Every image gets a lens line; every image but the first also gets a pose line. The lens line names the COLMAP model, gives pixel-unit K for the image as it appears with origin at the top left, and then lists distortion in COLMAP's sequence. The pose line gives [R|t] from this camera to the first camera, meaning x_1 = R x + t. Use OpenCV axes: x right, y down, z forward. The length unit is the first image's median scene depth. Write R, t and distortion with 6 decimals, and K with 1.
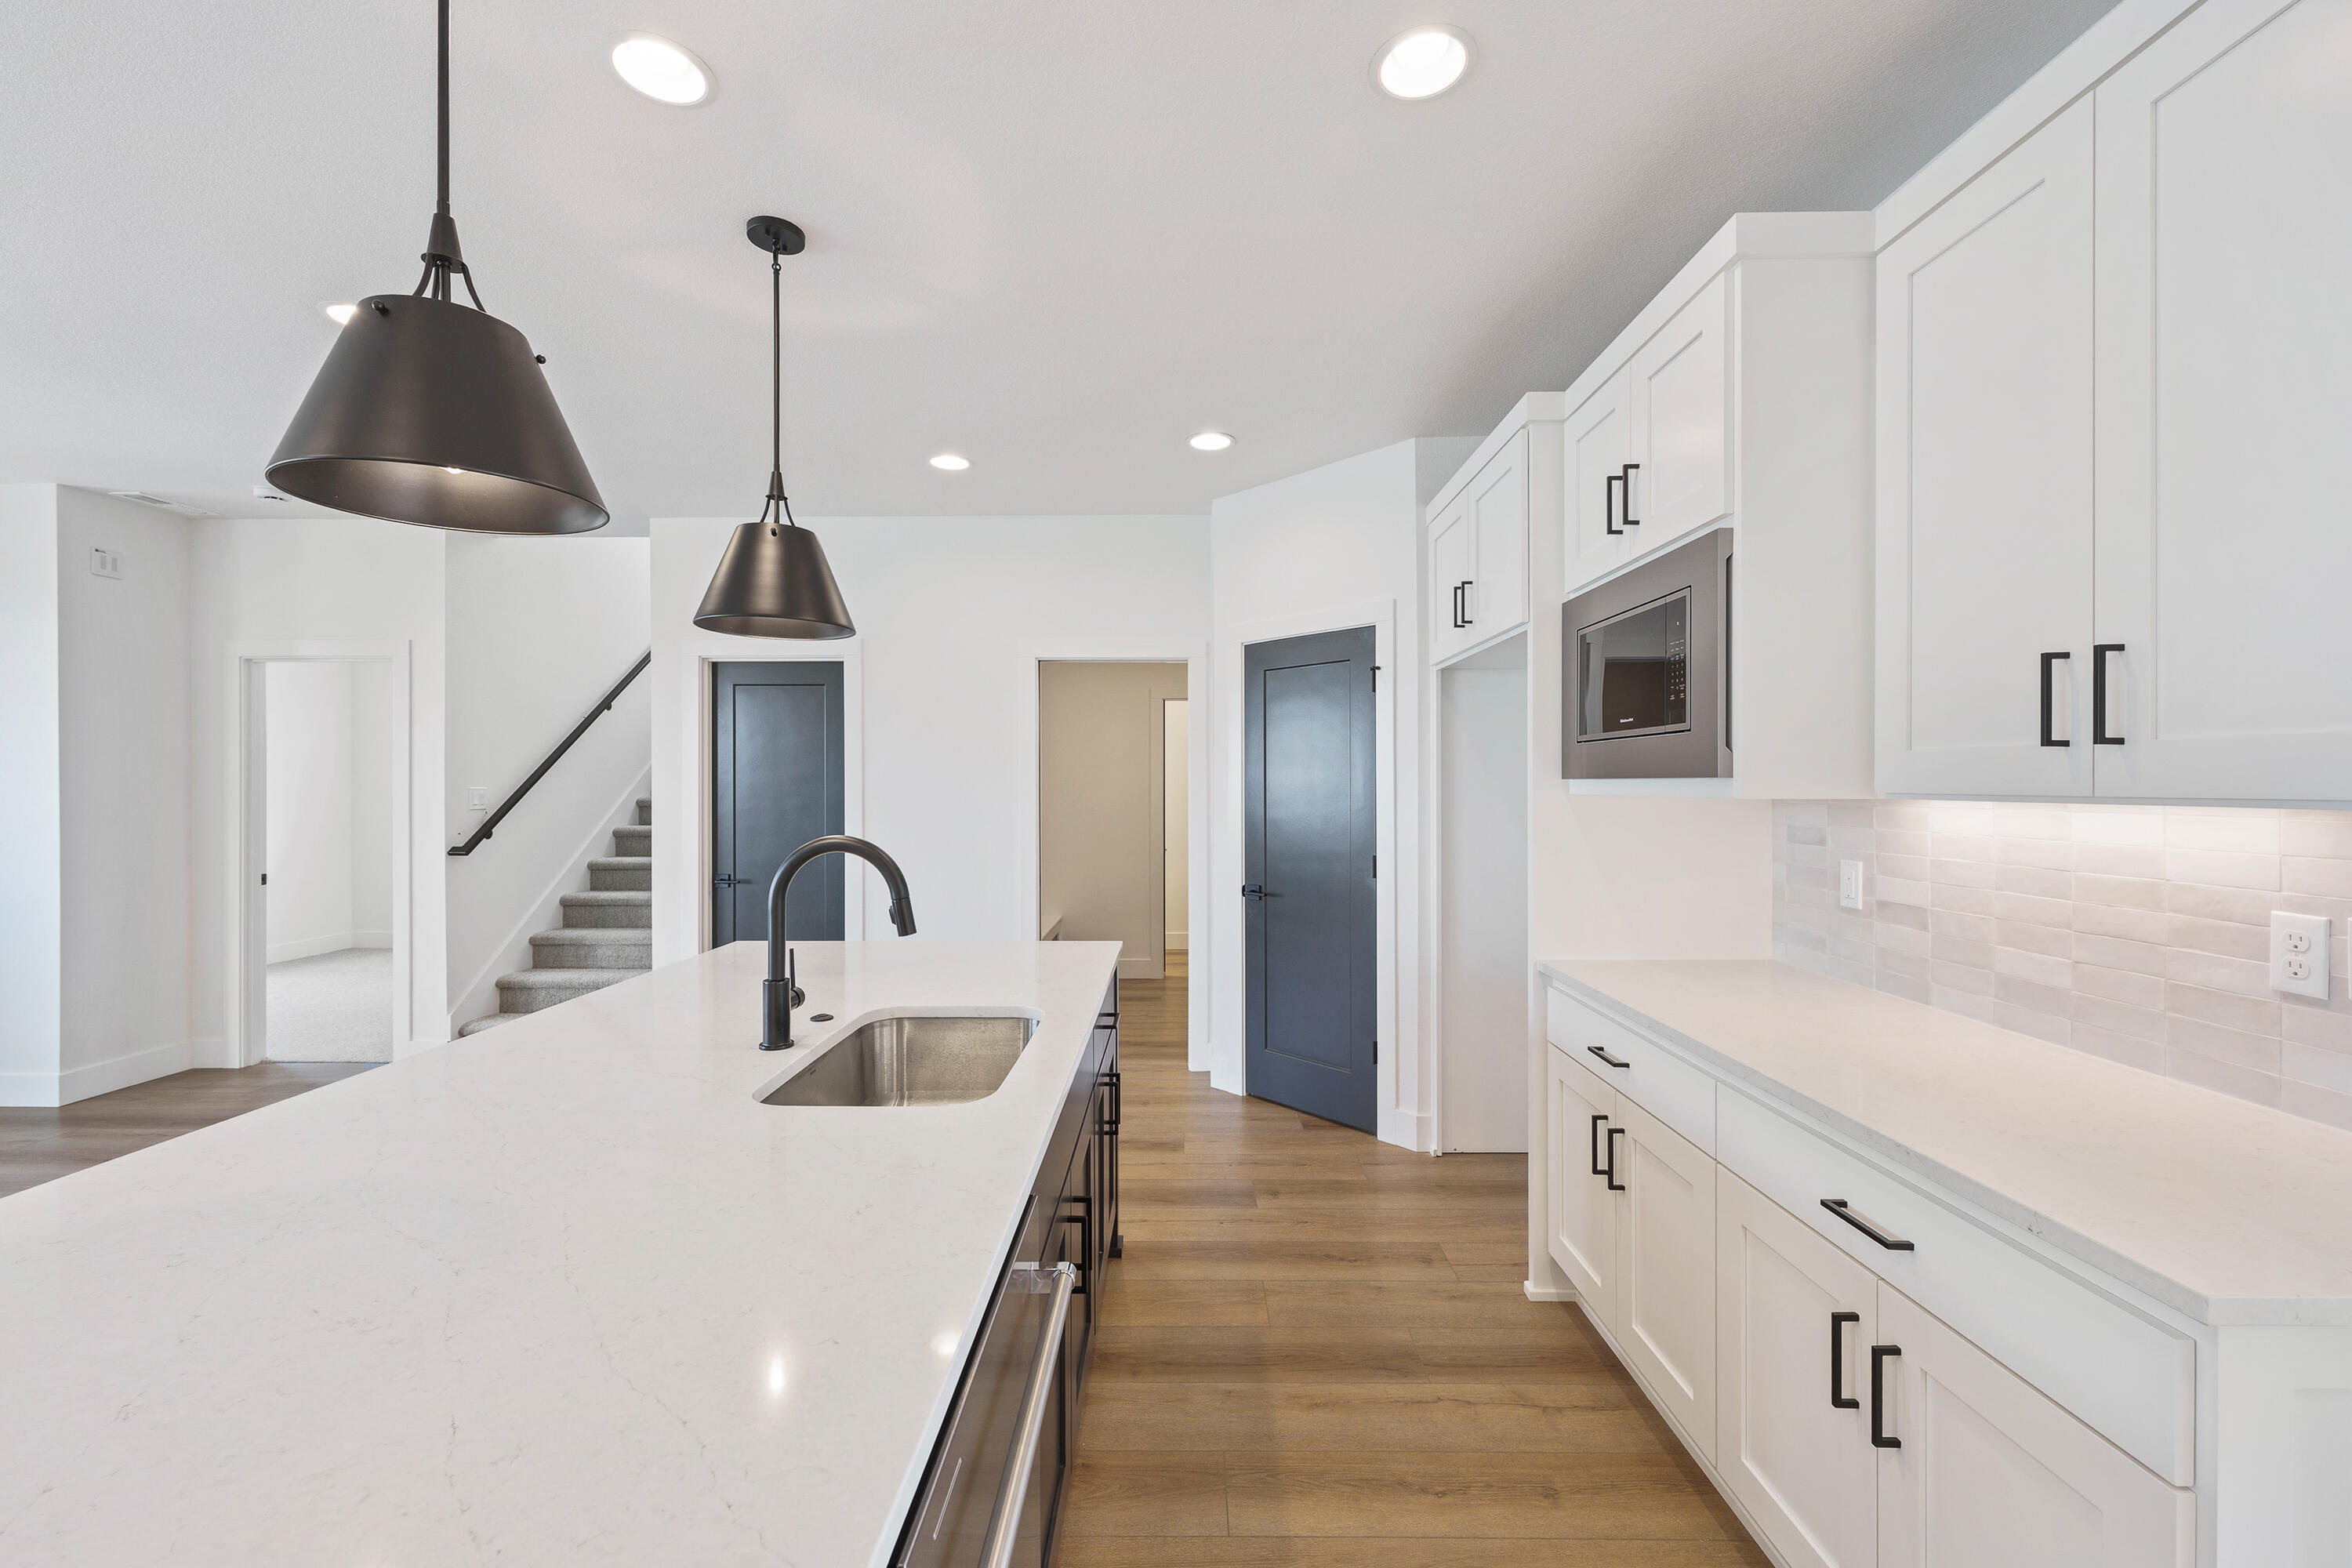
lens RADIAL K [[957.3, 0, 1163.6], [0, 957.3, 790.5], [0, 0, 1]] dist [-0.002595, 0.000690]
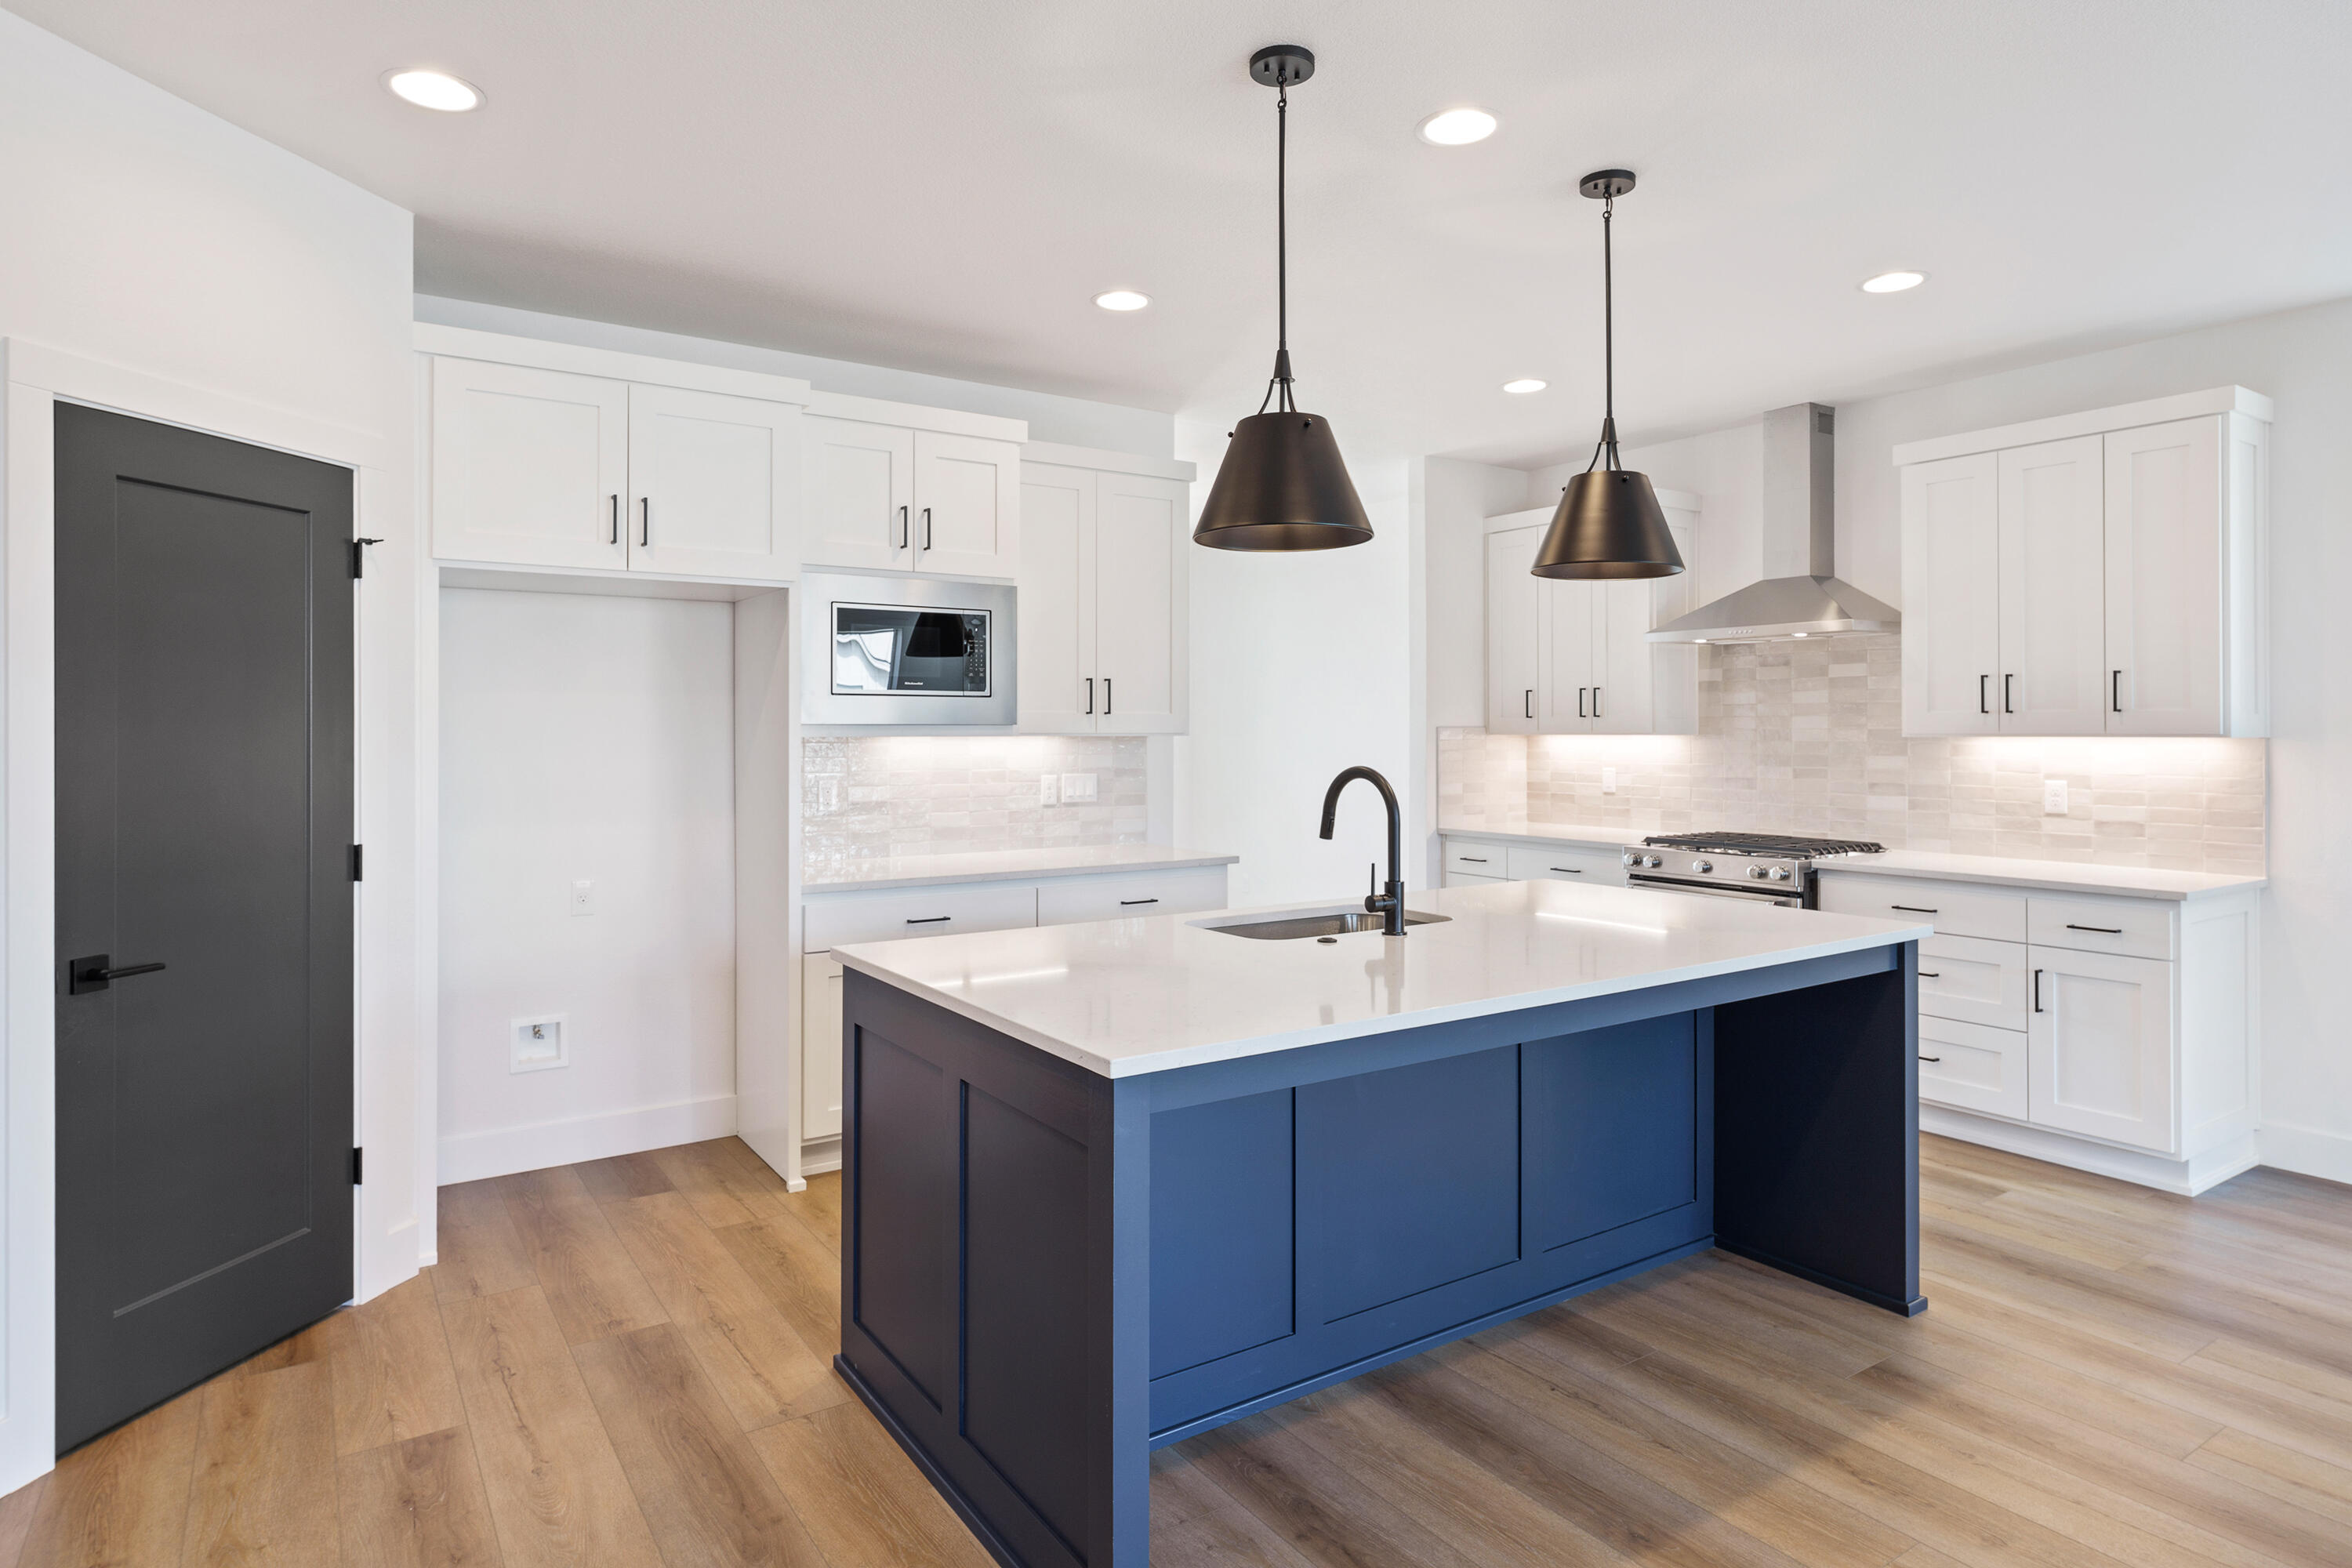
lens RADIAL K [[1309.0, 0, 1166.3], [0, 1309.0, 724.0], [0, 0, 1]] dist [-0.004115, 0.000716]
pose [[-0.573213, 0.007582, 0.819371, -1.306398], [0.010394, 0.999944, -0.001982, -0.005312], [-0.819340, 0.007381, -0.573260, 1.787079]]
